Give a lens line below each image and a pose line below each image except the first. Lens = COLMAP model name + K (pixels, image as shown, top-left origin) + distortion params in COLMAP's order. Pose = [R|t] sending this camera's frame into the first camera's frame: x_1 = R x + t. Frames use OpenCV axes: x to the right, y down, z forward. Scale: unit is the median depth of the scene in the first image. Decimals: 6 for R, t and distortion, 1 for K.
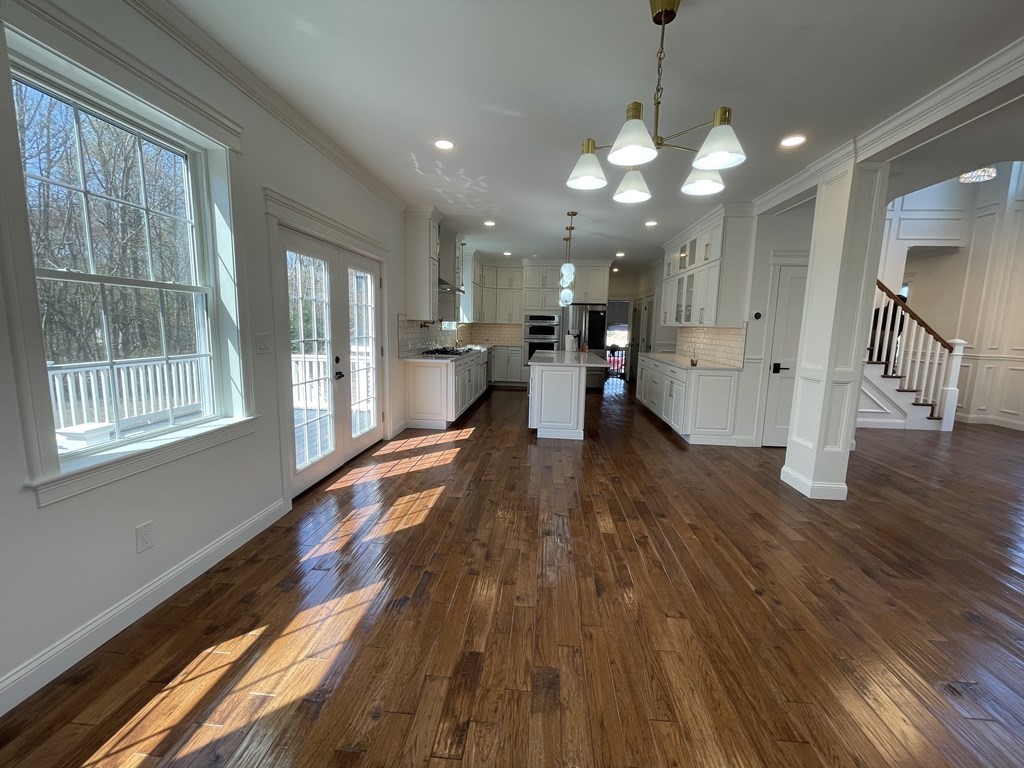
lens RADIAL K [[410.8, 0, 512.0], [0, 410.8, 384.0], [0, 0, 1]] dist [-0.002180, -0.000272]
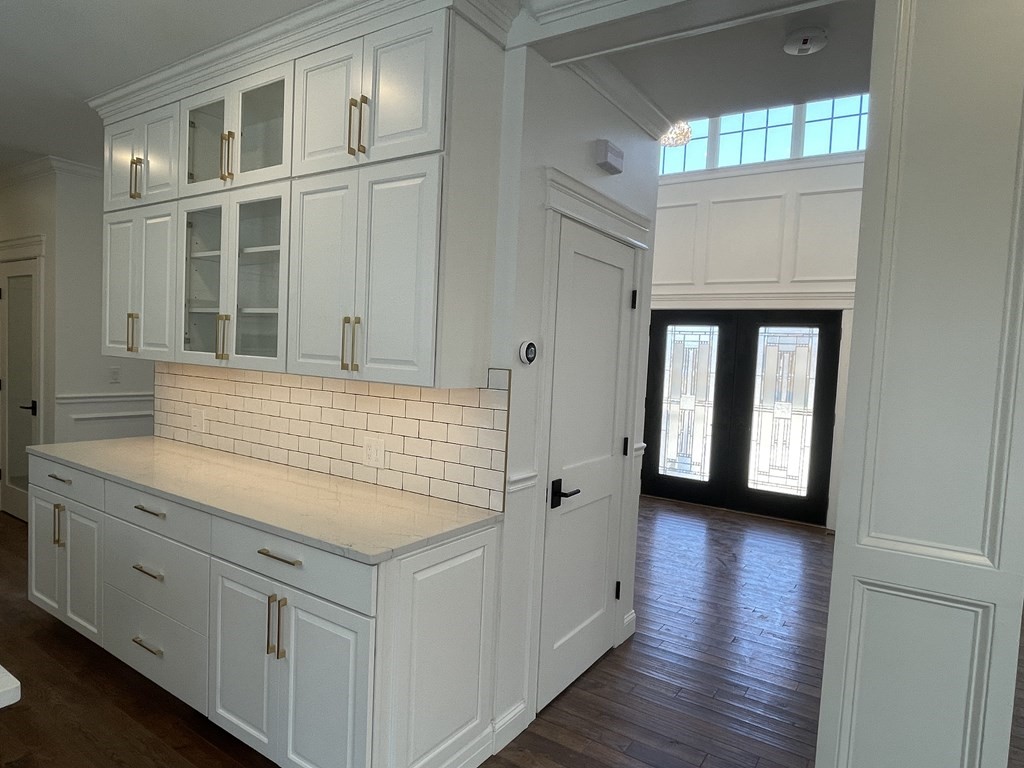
lens RADIAL K [[615.6, 0, 512.0], [0, 615.6, 384.0], [0, 0, 1]] dist [0.000156, -0.000122]
pose [[0.484032, -0.040710, 0.874103, 0.150639], [0.088682, 0.996056, -0.002718, -0.139161], [-0.870545, 0.078832, 0.485733, 0.764811]]
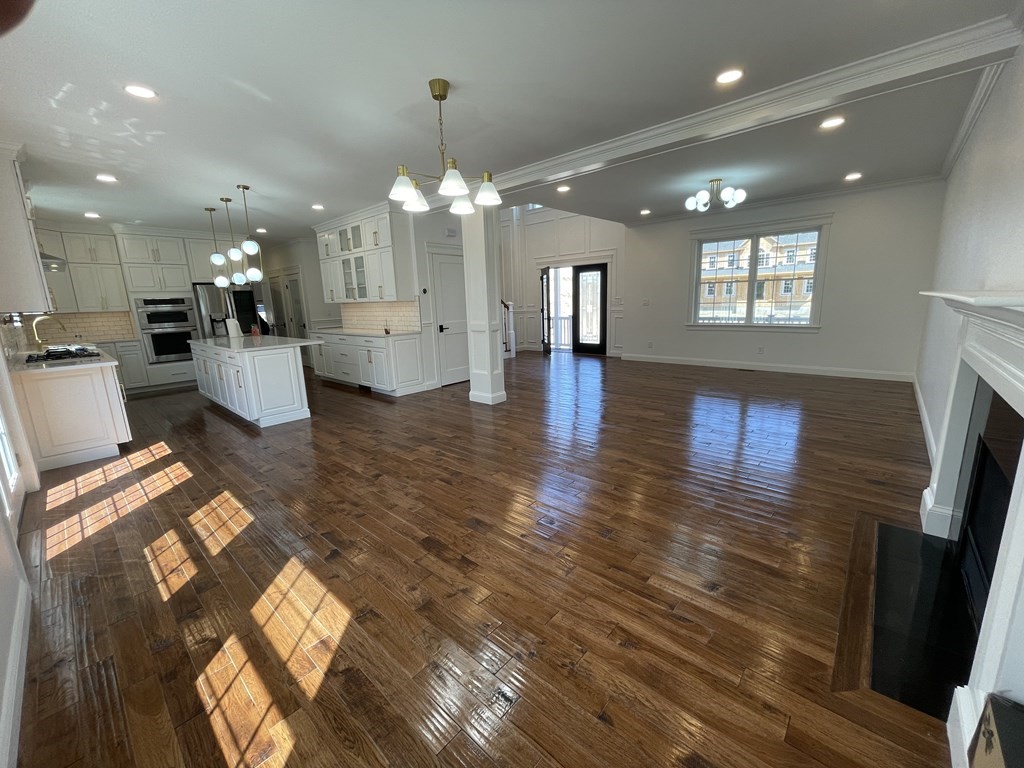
lens RADIAL K [[413.8, 0, 512.0], [0, 413.8, 384.0], [0, 0, 1]] dist [-0.002057, -0.000699]
pose [[0.602861, -0.201521, 0.771977, -0.330825], [0.161268, 0.978382, 0.129463, 0.002307], [-0.781378, 0.046447, 0.622327, -0.049733]]
